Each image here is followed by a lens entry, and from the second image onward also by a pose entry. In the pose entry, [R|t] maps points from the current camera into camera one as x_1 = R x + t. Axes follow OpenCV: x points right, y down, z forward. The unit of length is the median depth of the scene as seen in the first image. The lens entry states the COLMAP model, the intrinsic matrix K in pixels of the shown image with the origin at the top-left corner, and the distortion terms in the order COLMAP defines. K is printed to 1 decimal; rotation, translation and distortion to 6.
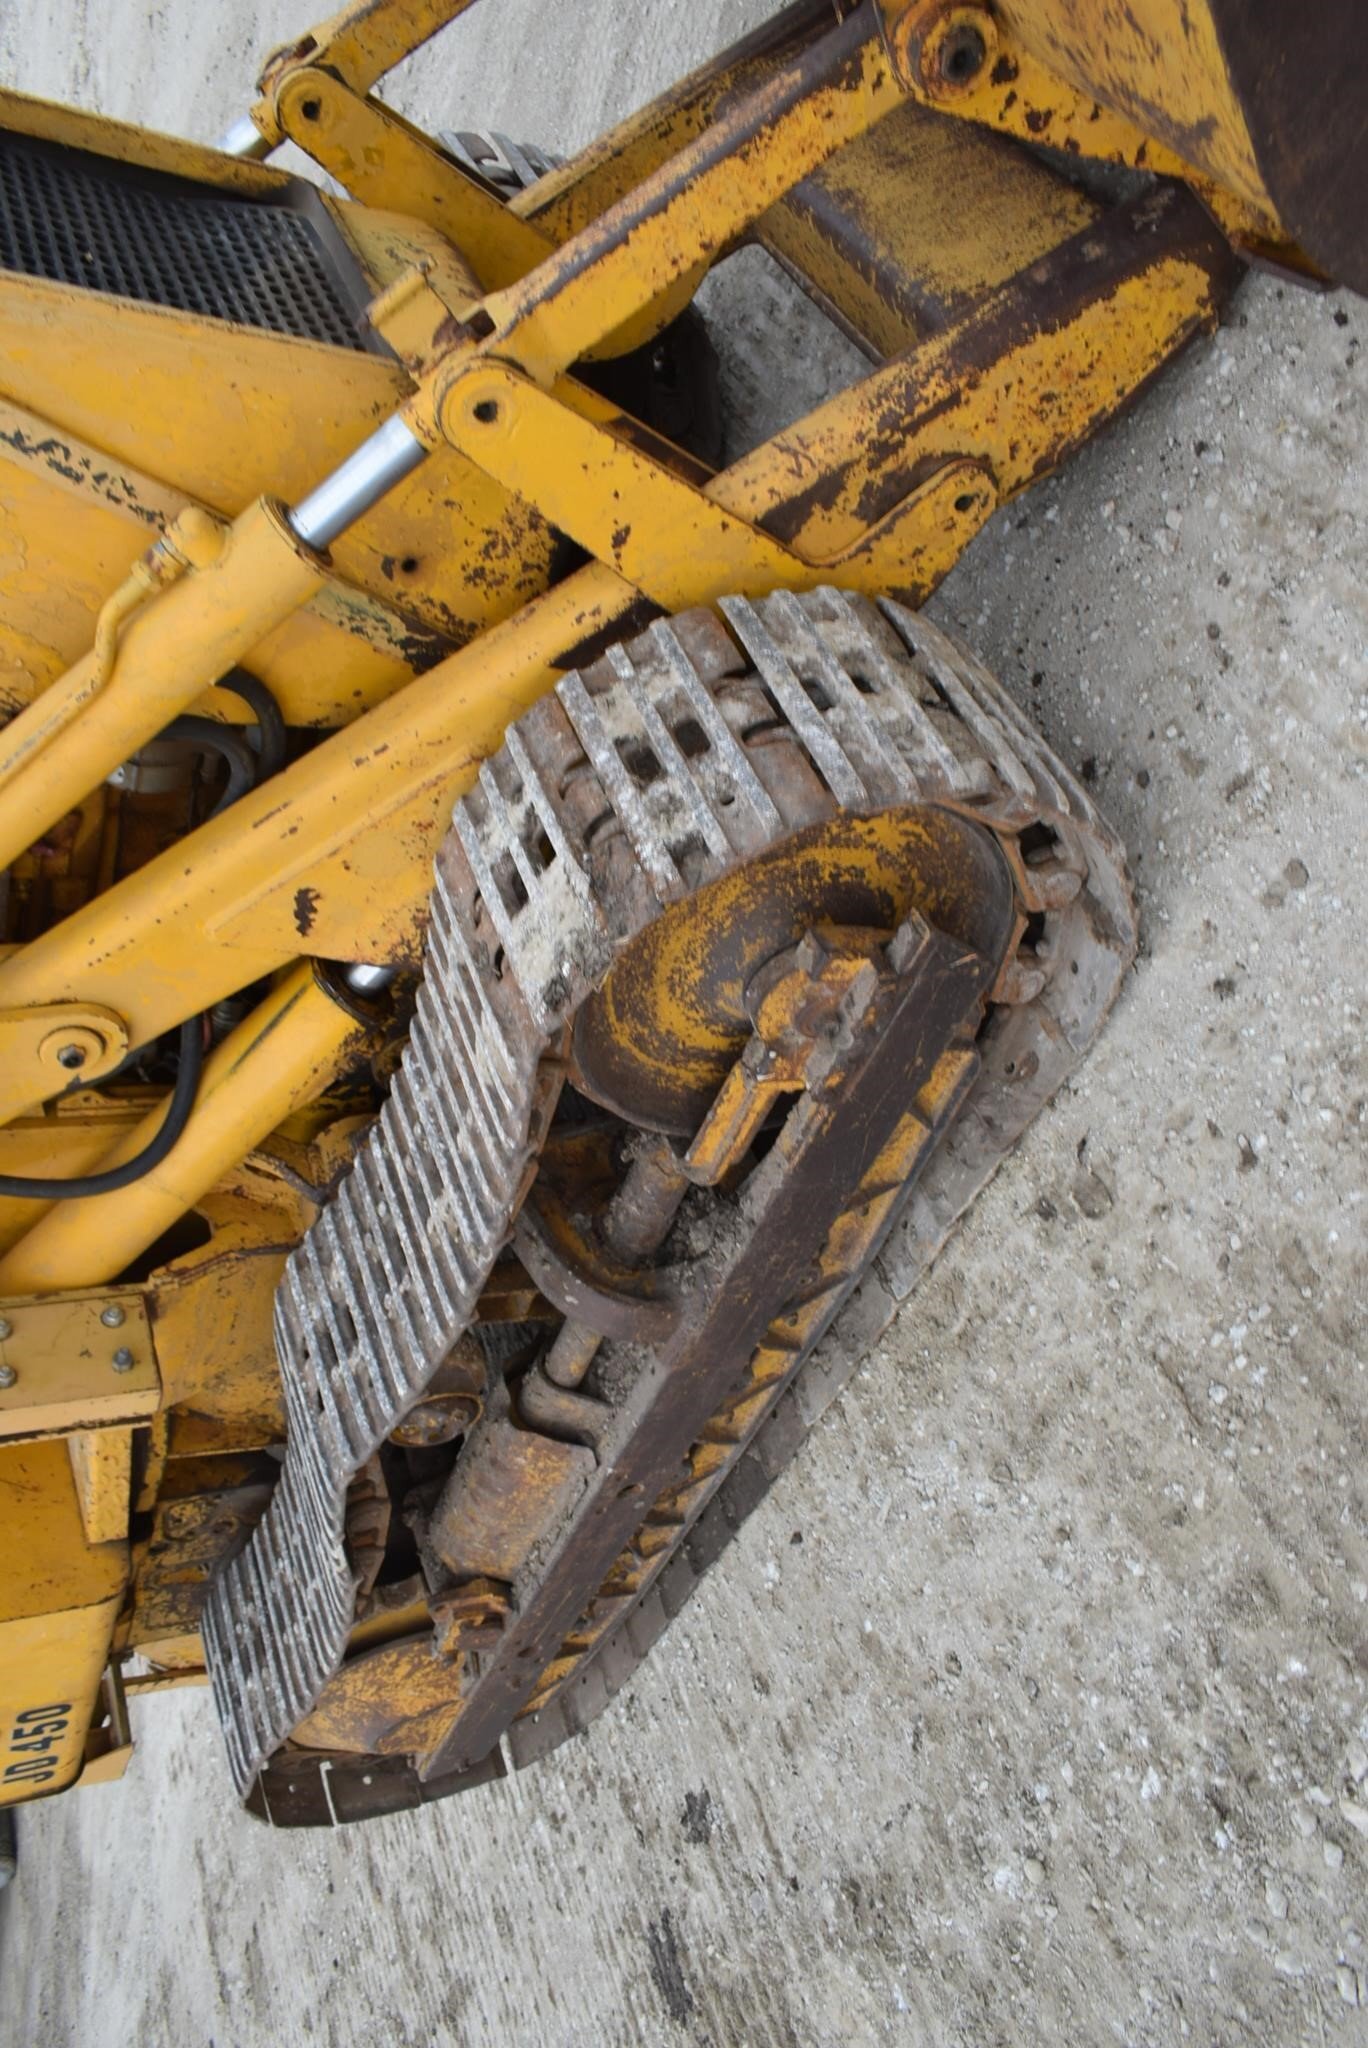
lens RADIAL K [[1578.4, 0, 692.2], [0, 1578.4, 1021.1], [0, 0, 1]] dist [-0.022496, 0.012270]
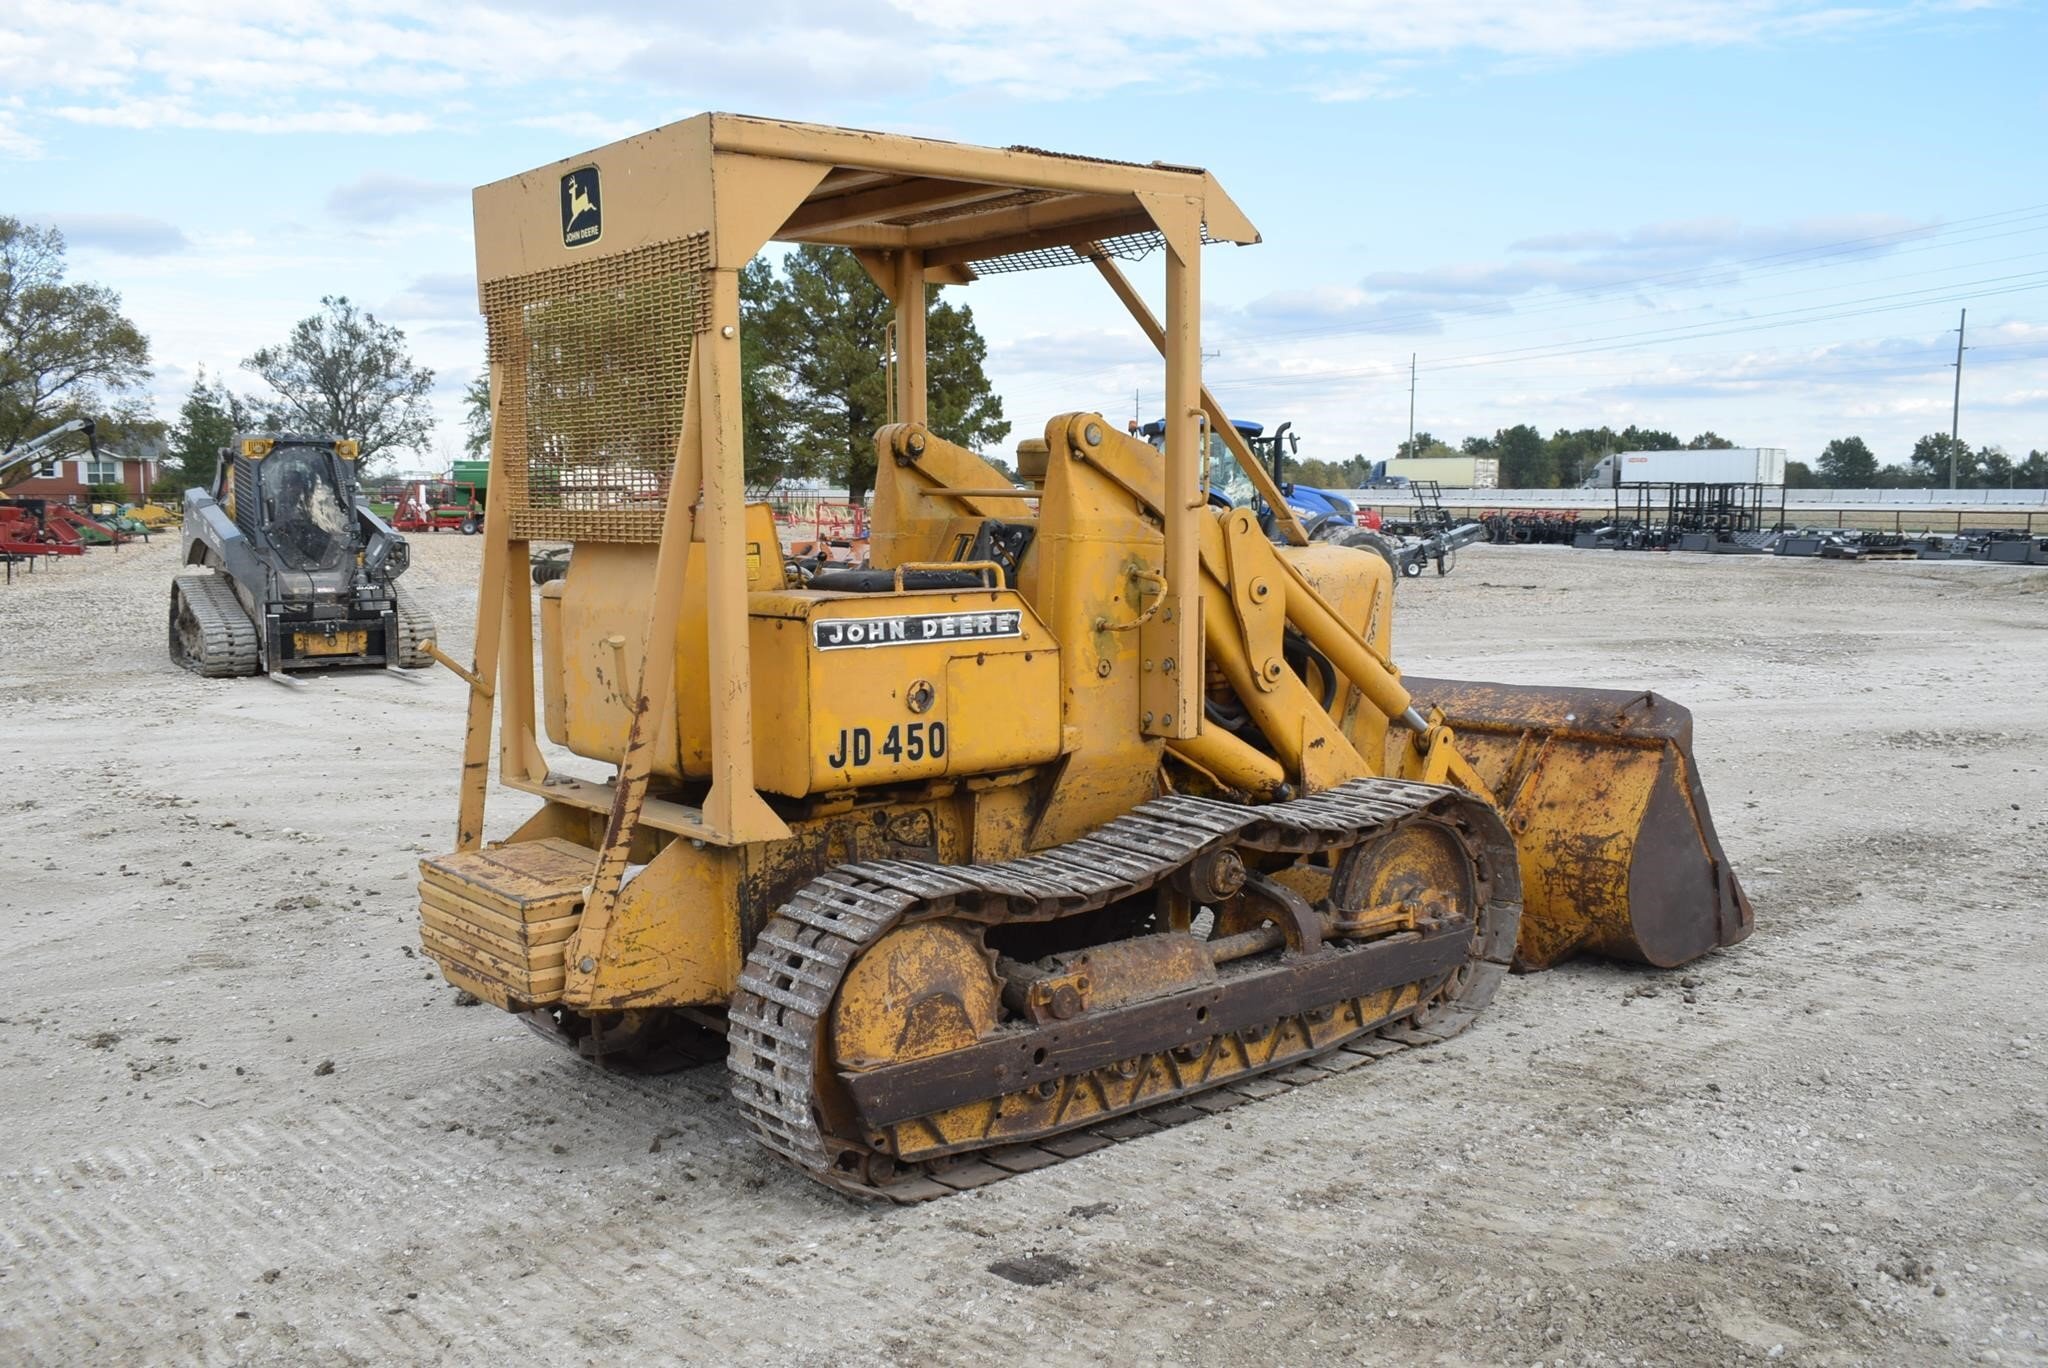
lens RADIAL K [[1844.5, 0, 1031.9], [0, 1844.5, 684.7], [0, 0, 1]] dist [-0.014699, -0.006926]
pose [[0.499359, 0.865533, 0.038649, -0.700635], [-0.075629, 0.087984, -0.993247, 3.064497], [-0.863088, 0.493063, 0.109395, 1.052043]]
